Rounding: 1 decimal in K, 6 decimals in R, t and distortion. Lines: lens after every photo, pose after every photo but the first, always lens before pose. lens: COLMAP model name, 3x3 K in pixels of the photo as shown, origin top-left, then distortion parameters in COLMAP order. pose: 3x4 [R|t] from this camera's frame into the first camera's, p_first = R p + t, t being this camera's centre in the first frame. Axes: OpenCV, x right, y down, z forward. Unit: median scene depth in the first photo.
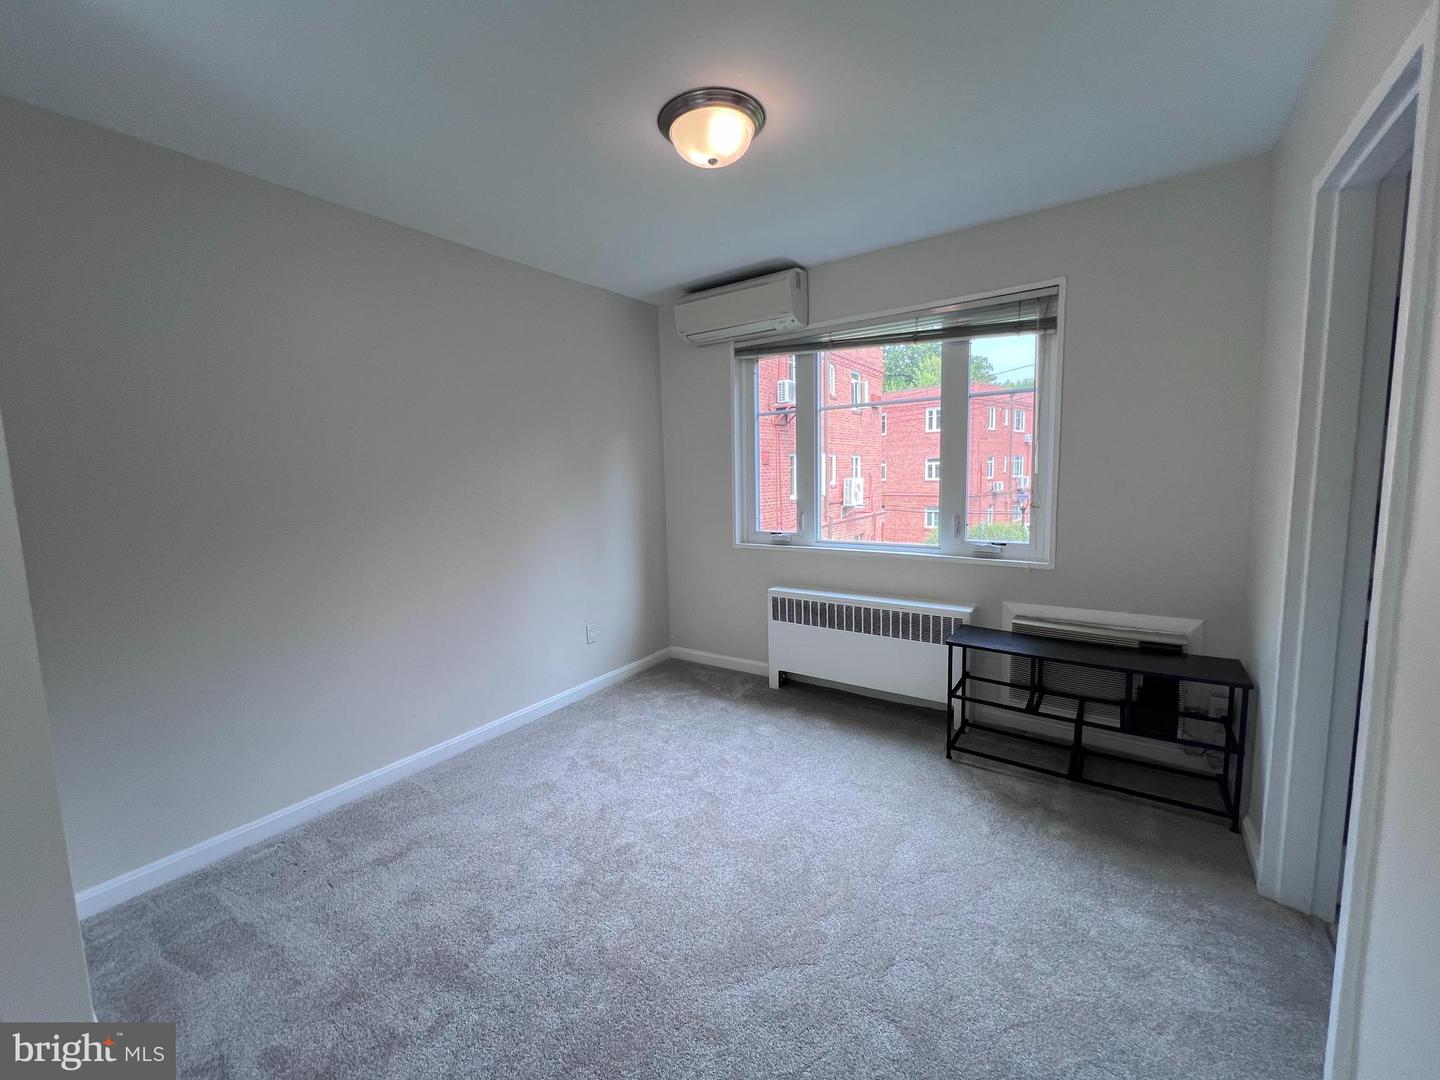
lens RADIAL K [[578.1, 0, 710.9], [0, 578.1, 530.7], [0, 0, 1]] dist [-0.000069, 0.000844]
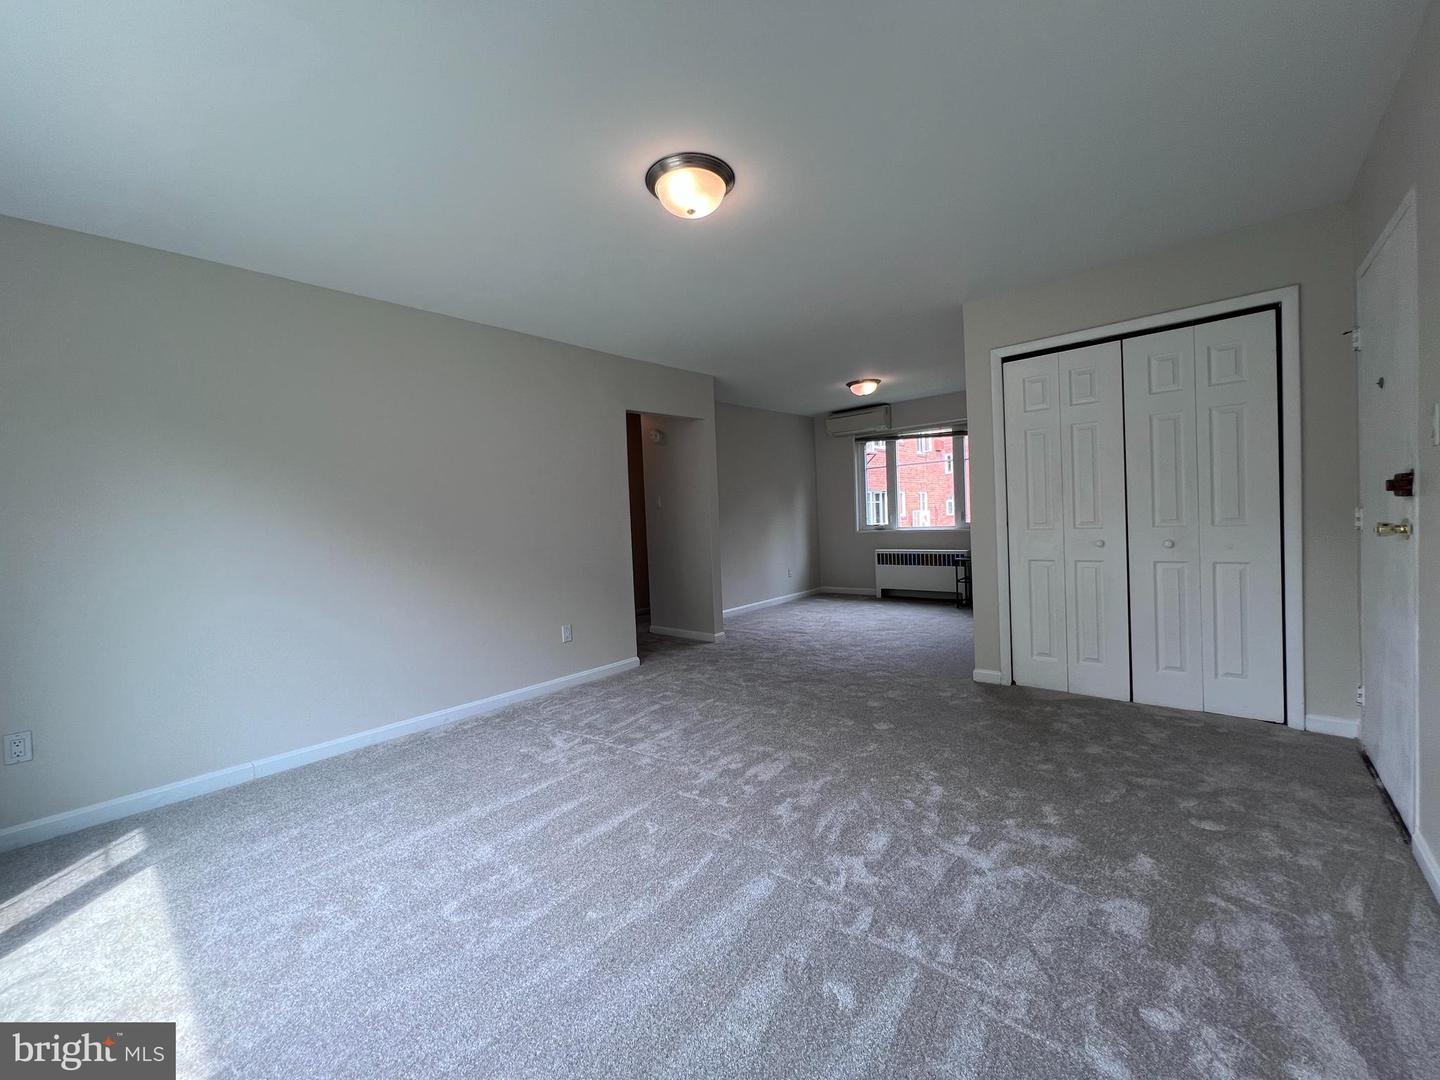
lens RADIAL K [[578.1, 0, 707.5], [0, 578.1, 534.4], [0, 0, 1]] dist [-0.000069, 0.000844]
pose [[0.993089, -0.017473, -0.116059, -0.273524], [0.010128, 0.997926, -0.063576, 0.177262], [0.116929, 0.061961, 0.991206, -1.222632]]
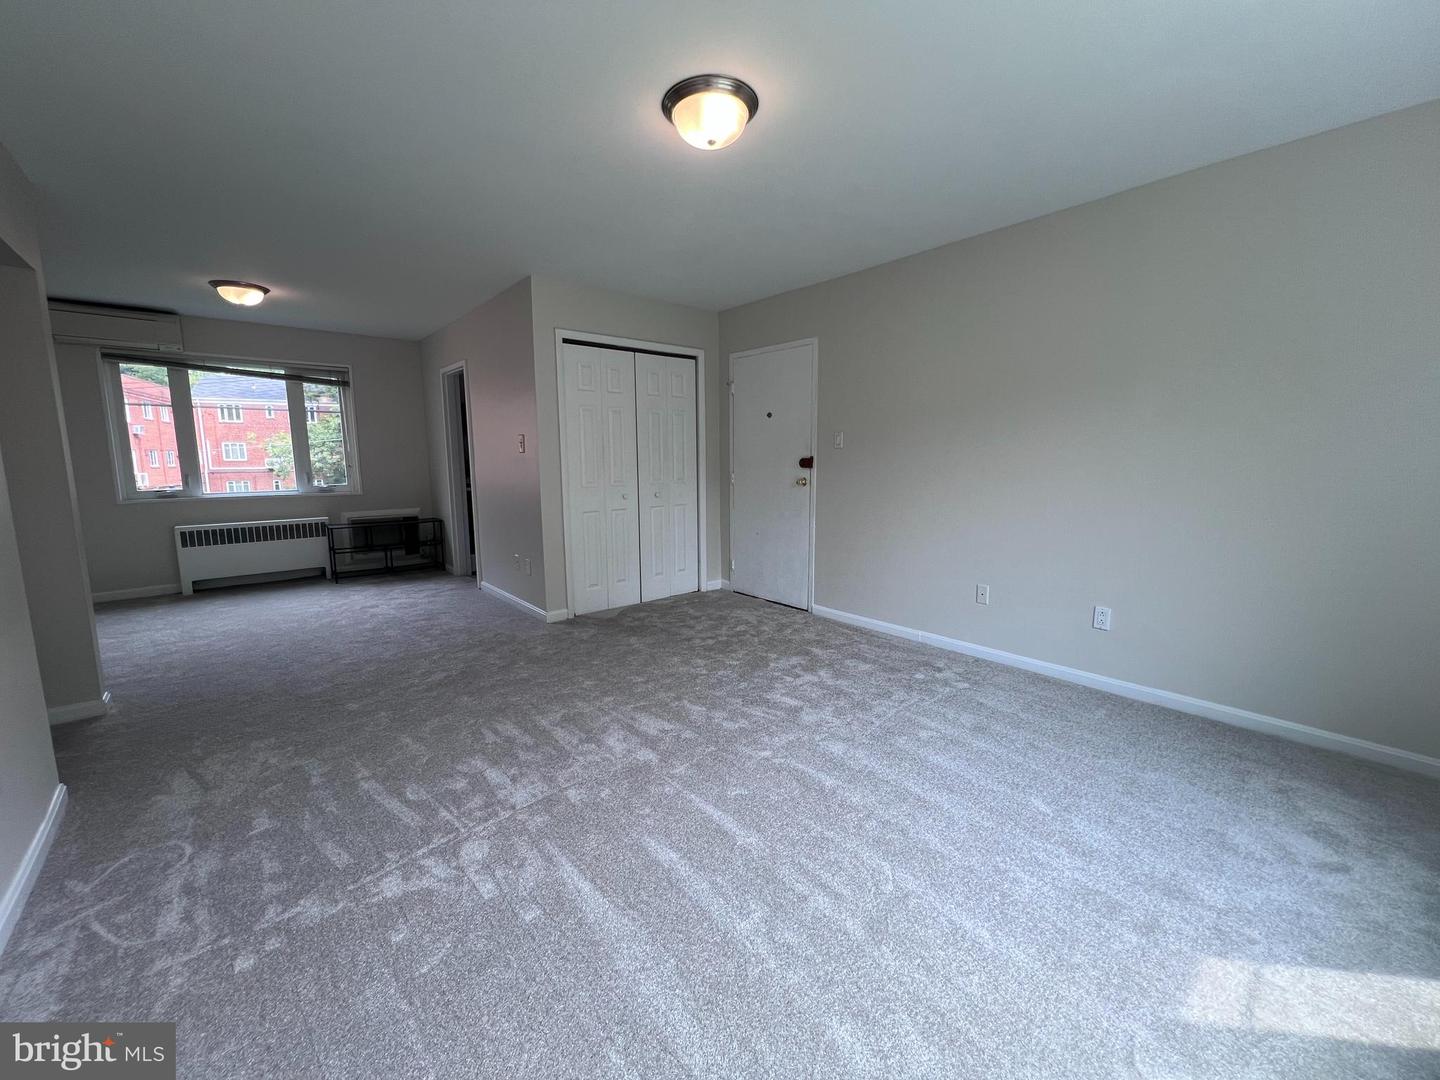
lens RADIAL K [[578.1, 0, 723.3], [0, 578.1, 538.9], [0, 0, 1]] dist [-0.000069, 0.000844]
pose [[0.234904, -0.115705, 0.965108, -1.014482], [0.096615, 0.990752, 0.095264, 0.127927], [-0.967205, 0.070866, 0.243910, -0.714430]]
